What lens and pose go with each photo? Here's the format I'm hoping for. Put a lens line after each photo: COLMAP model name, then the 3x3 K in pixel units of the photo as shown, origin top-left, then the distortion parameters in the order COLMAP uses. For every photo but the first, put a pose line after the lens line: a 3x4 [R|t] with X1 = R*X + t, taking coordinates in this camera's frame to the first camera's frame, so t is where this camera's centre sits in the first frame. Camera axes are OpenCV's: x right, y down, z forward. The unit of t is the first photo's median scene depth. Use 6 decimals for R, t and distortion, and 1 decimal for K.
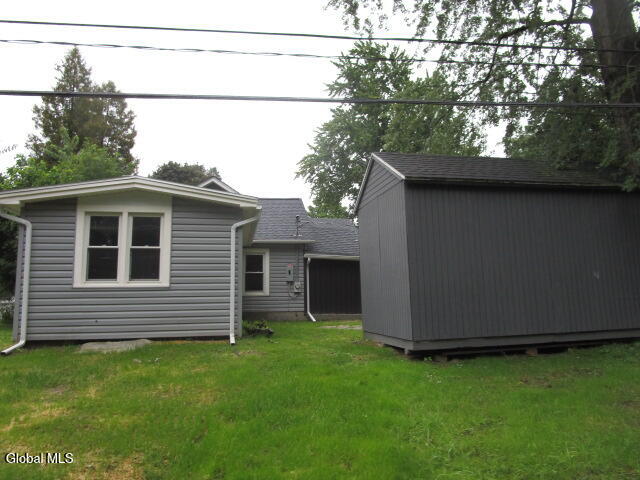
lens RADIAL K [[446.2, 0, 320.0], [0, 446.2, 240.0], [0, 0, 1]] dist [-0.036491, 0.003008]
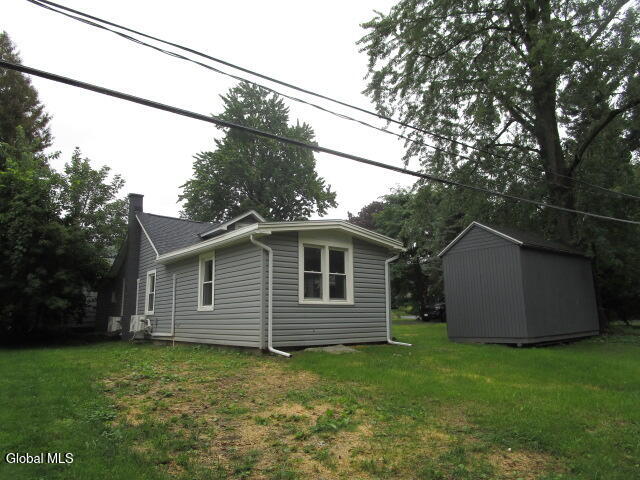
lens RADIAL K [[446.2, 0, 320.0], [0, 446.2, 240.0], [0, 0, 1]] dist [-0.036491, 0.003008]
pose [[0.891038, 0.084693, 0.445957, -1.037958], [-0.057491, 0.995584, -0.074205, 0.017123], [-0.450273, 0.040481, 0.891973, -0.151050]]
